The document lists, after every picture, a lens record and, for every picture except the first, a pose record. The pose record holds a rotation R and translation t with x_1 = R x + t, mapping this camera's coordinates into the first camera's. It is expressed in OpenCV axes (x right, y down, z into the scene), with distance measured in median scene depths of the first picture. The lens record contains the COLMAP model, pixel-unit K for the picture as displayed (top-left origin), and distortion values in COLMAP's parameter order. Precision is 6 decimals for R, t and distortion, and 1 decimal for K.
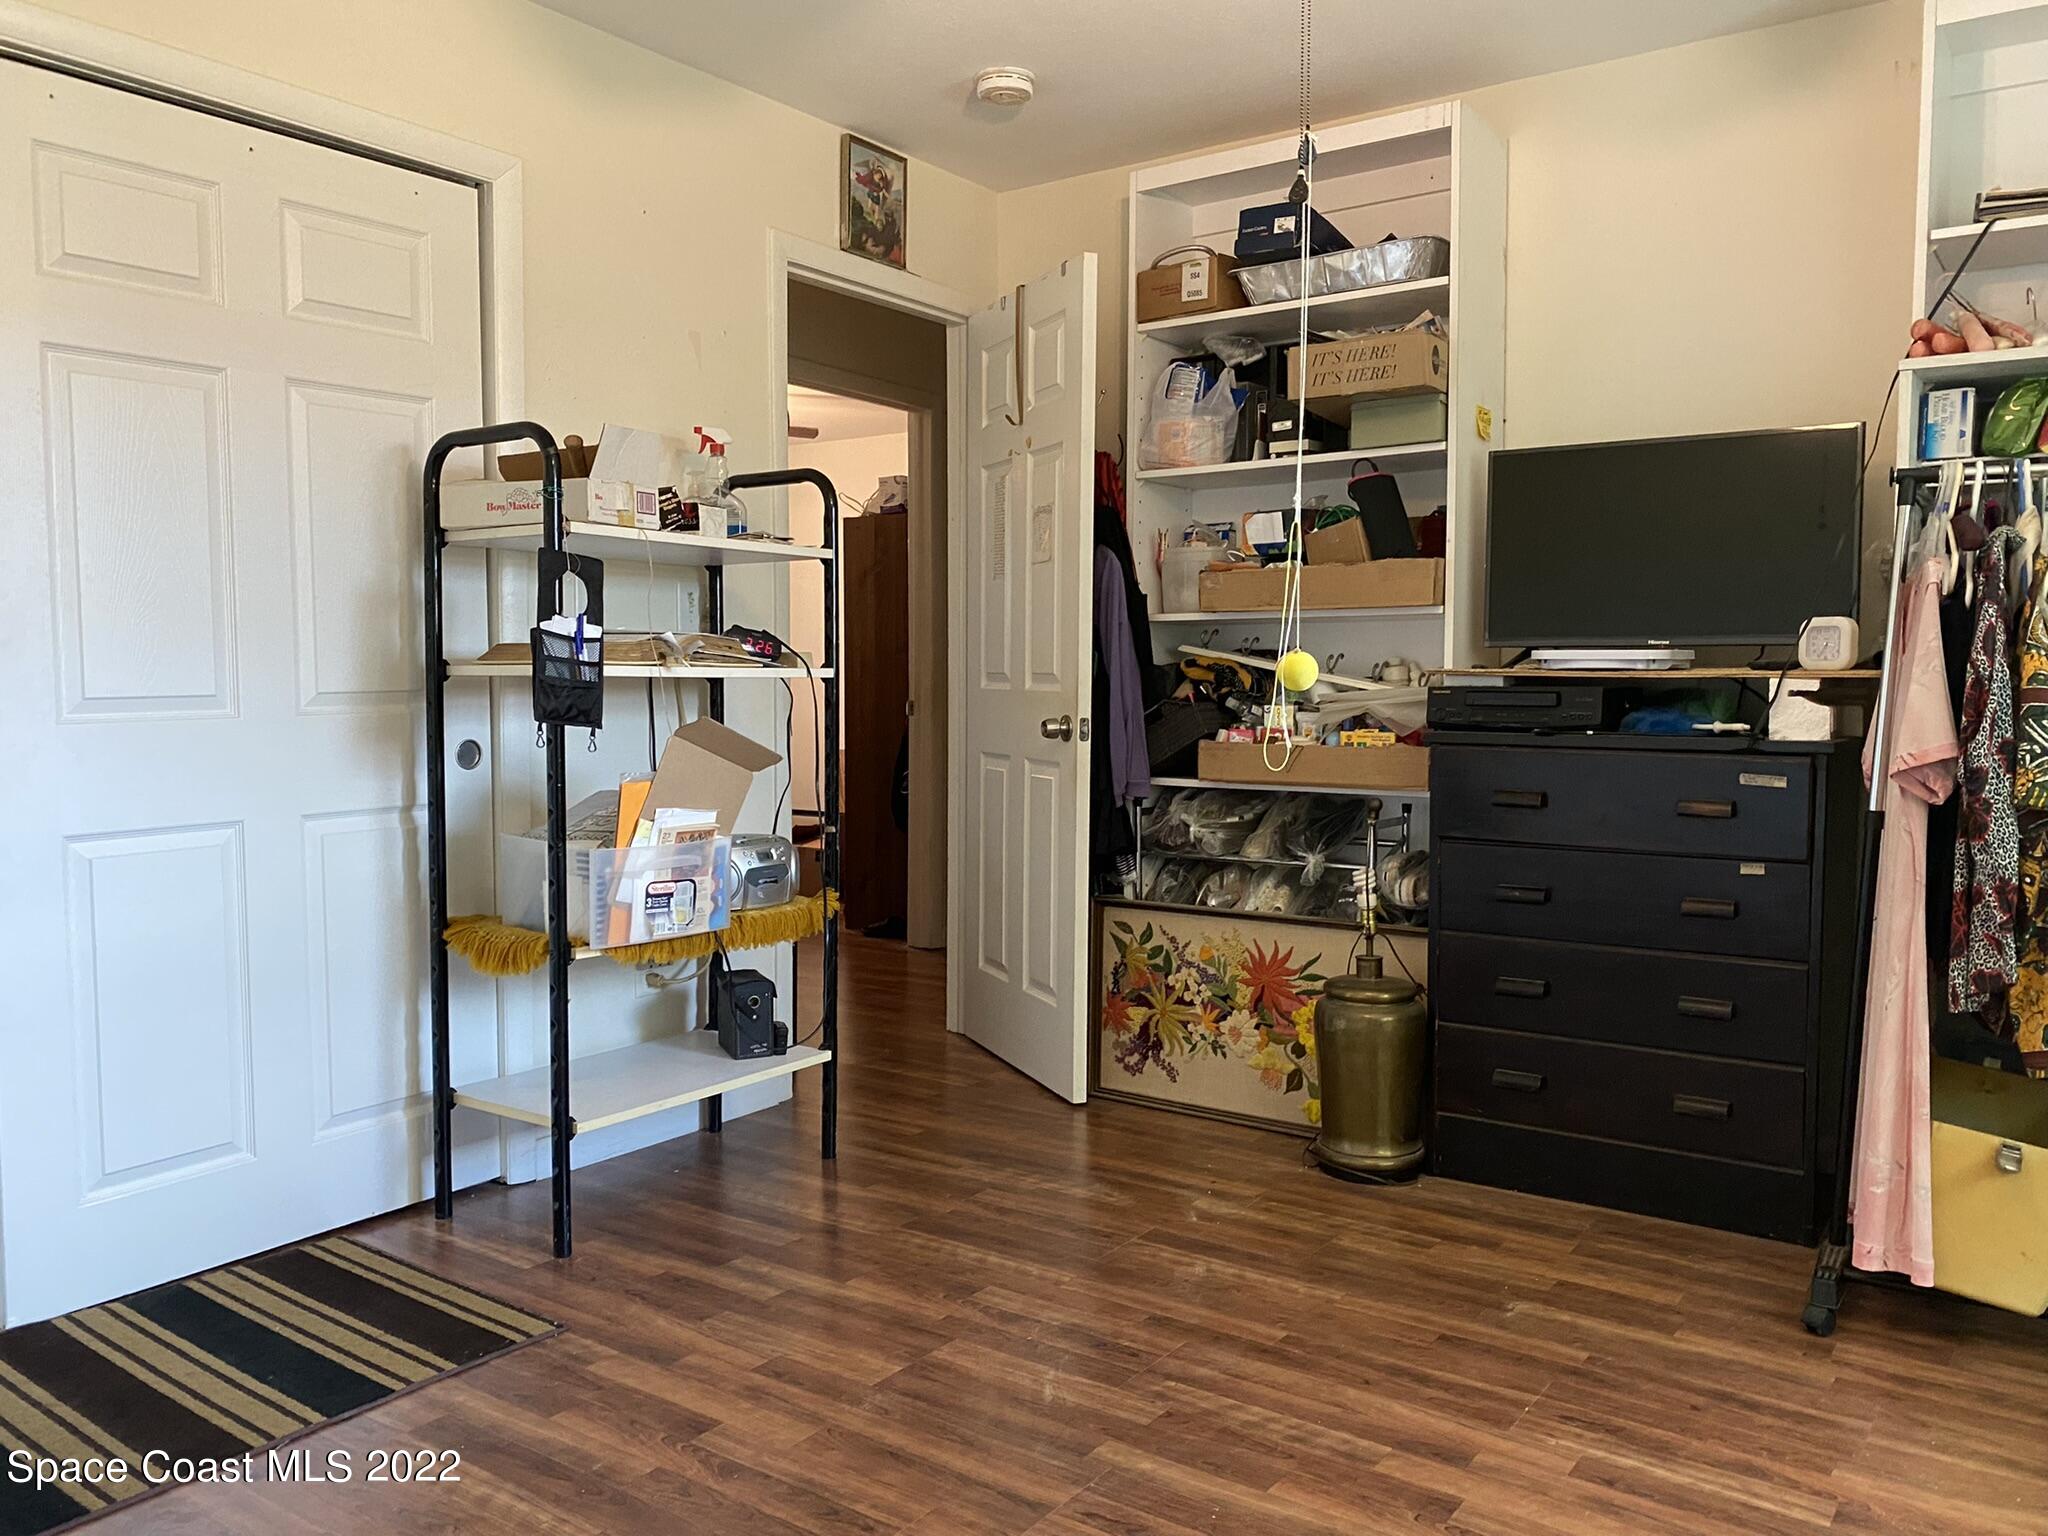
lens RADIAL K [[1559.2, 0, 1026.3], [0, 1559.2, 763.2], [0, 0, 1]] dist [0.021827, -0.038017]
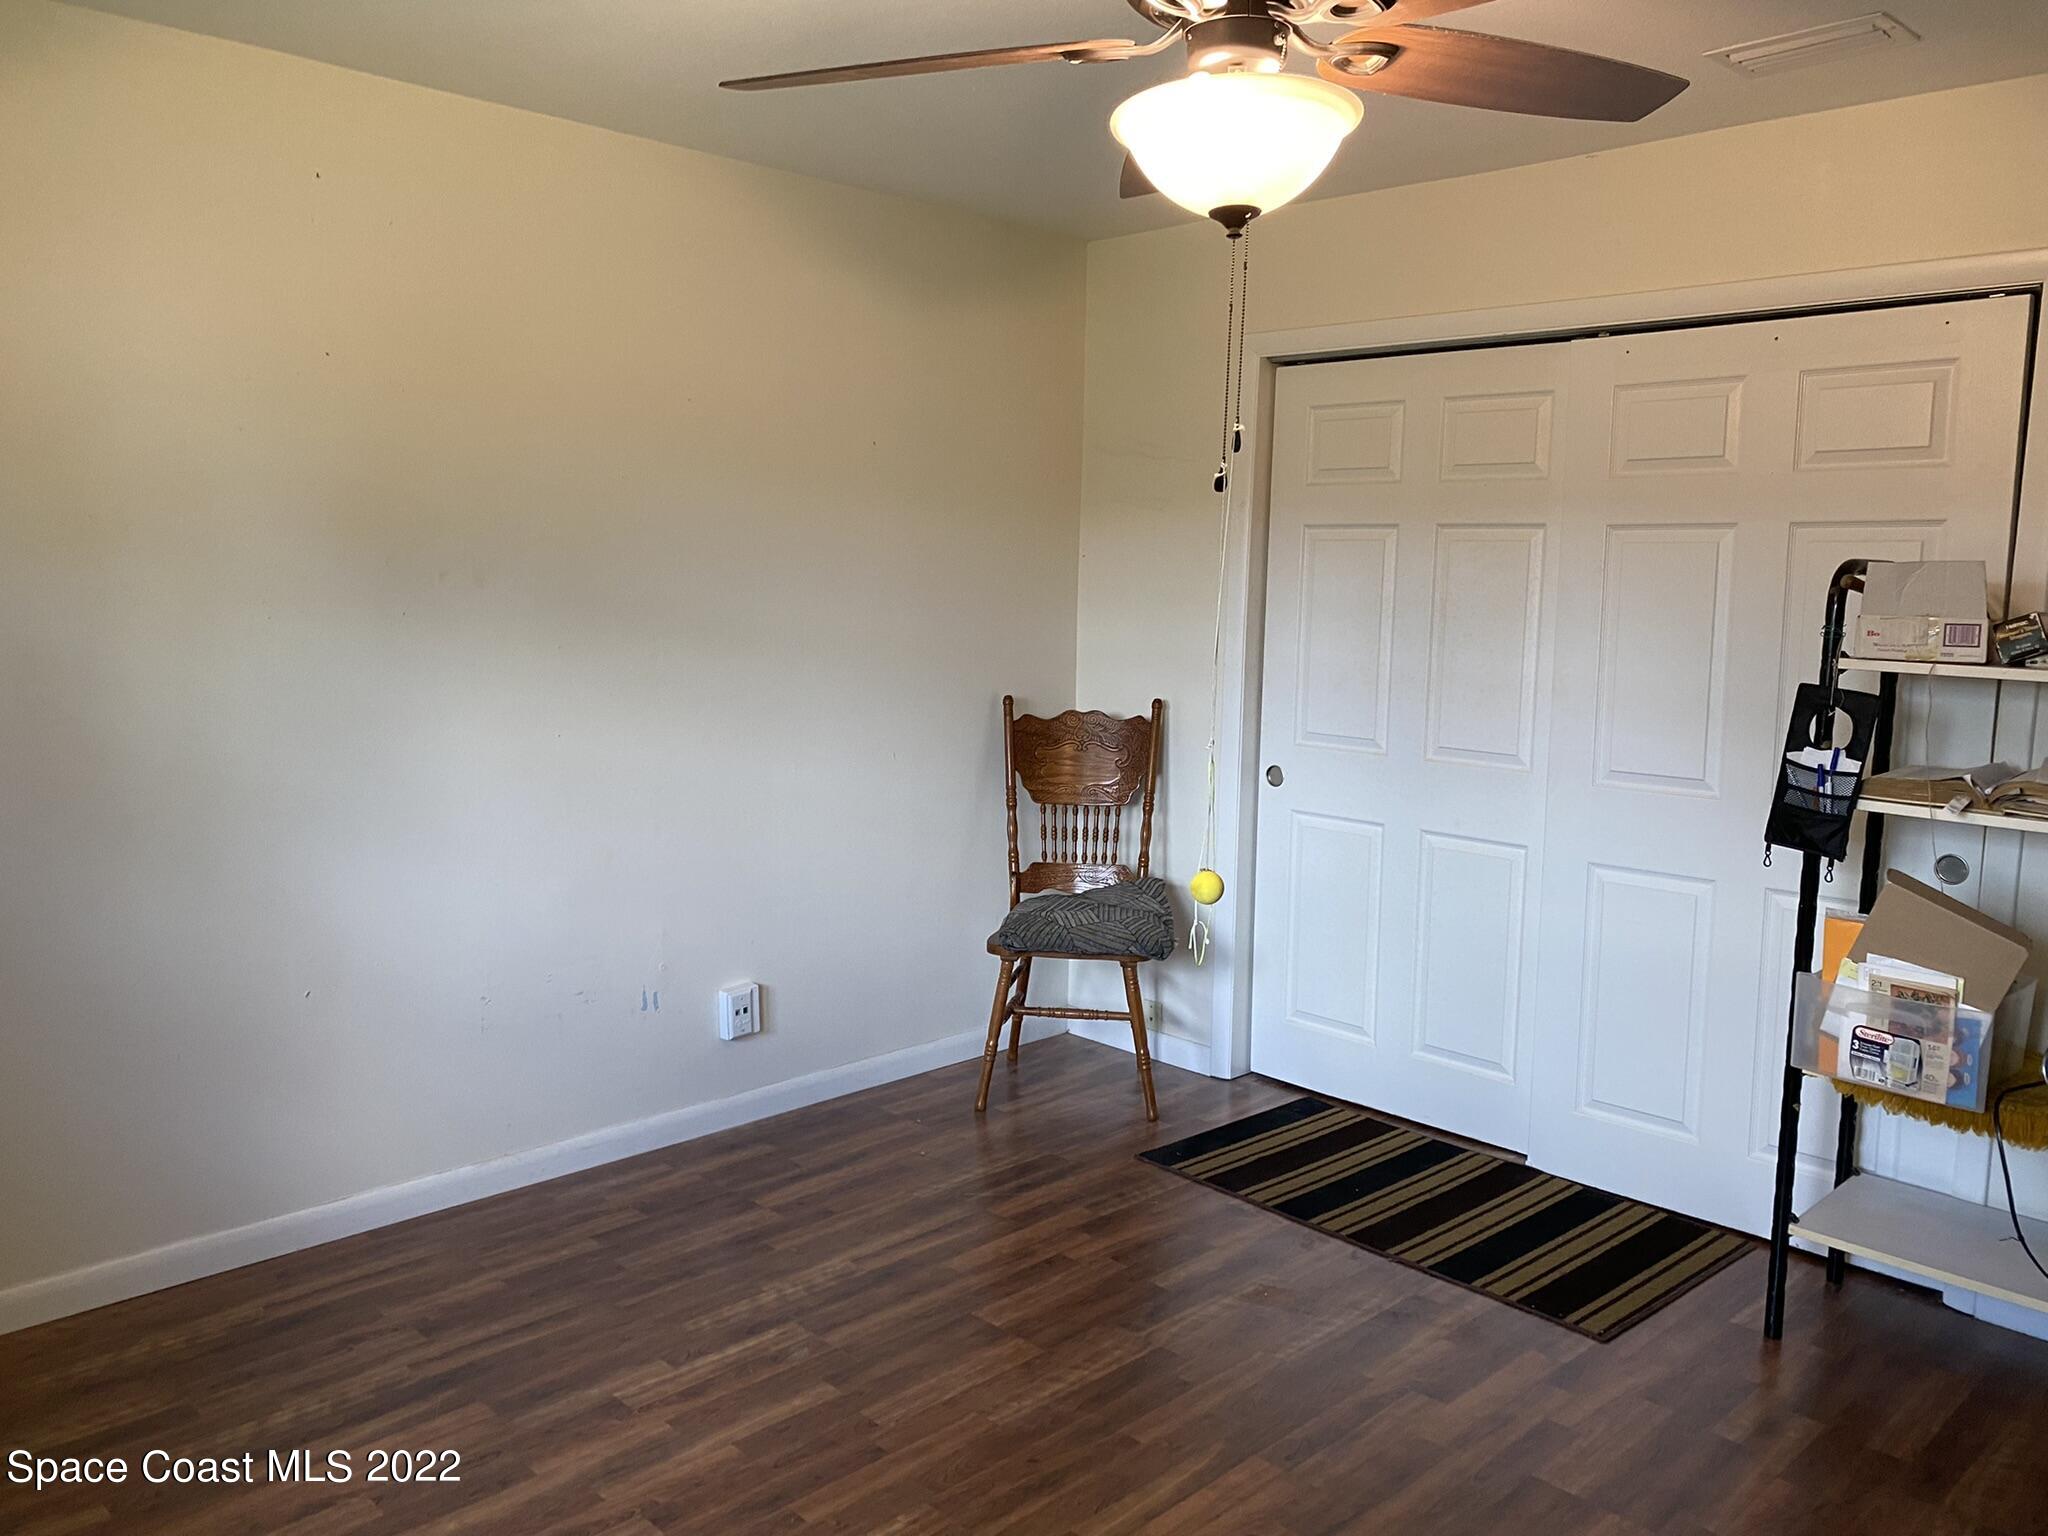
lens RADIAL K [[1559.2, 0, 1011.9], [0, 1559.2, 770.6], [0, 0, 1]] dist [0.021827, -0.038017]
pose [[-0.169125, 0.127777, -0.977277, 0.815584], [-0.082211, 0.986276, 0.143181, -0.184267], [0.982160, 0.104558, -0.156299, 0.632476]]
